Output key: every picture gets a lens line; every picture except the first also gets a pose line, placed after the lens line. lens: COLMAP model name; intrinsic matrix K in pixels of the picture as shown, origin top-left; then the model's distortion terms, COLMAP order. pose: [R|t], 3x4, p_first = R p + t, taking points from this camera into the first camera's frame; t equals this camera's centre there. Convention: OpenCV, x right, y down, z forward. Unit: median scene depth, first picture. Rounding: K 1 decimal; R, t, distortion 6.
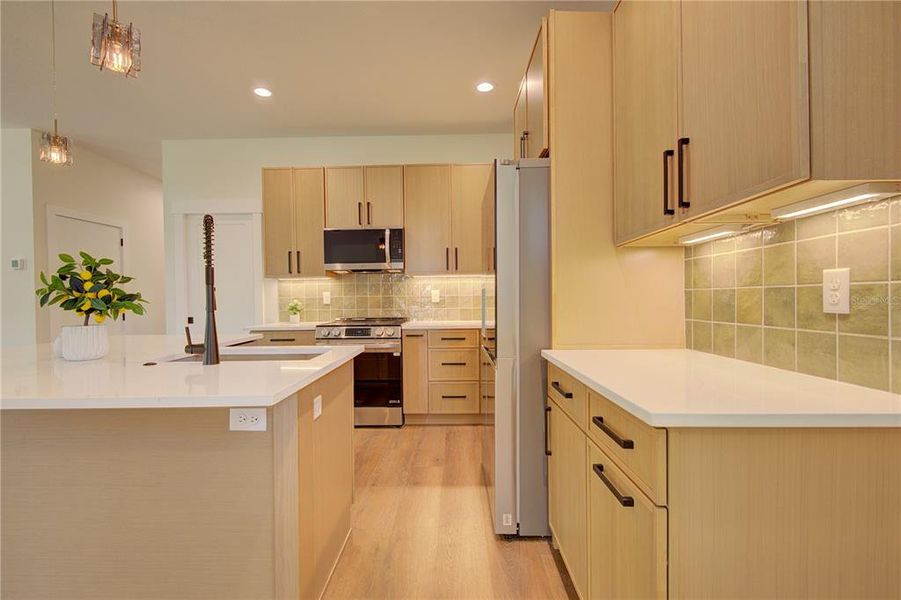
lens RADIAL K [[404.4, 0, 453.3], [0, 404.4, 300.4], [0, 0, 1]] dist [0.005731, -0.002250]
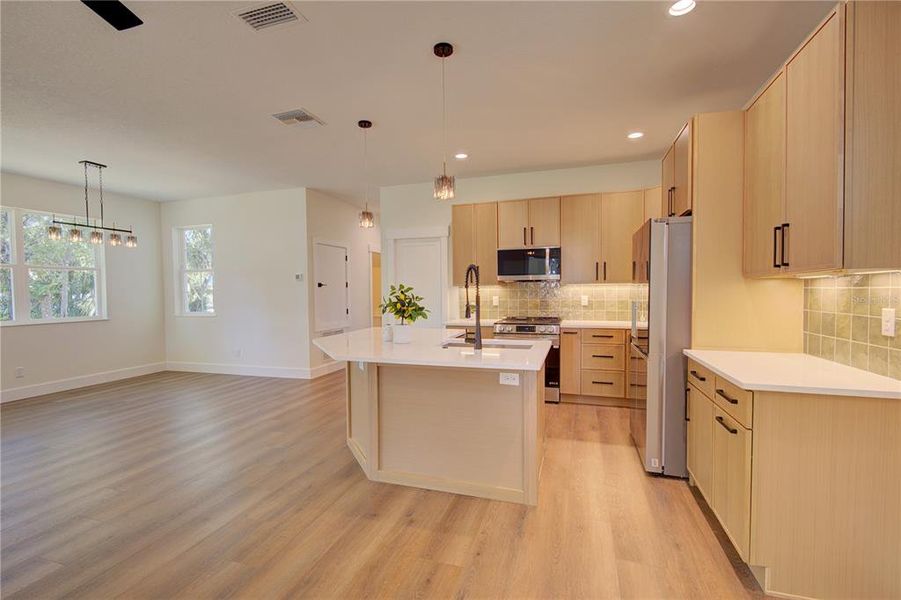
lens RADIAL K [[404.4, 0, 451.3], [0, 404.4, 303.1], [0, 0, 1]] dist [0.005731, -0.002250]
pose [[0.954389, 0.010988, -0.298365, -0.140926], [-0.002457, 0.999578, 0.028951, -0.081287], [0.298557, -0.026898, 0.954013, -0.615463]]
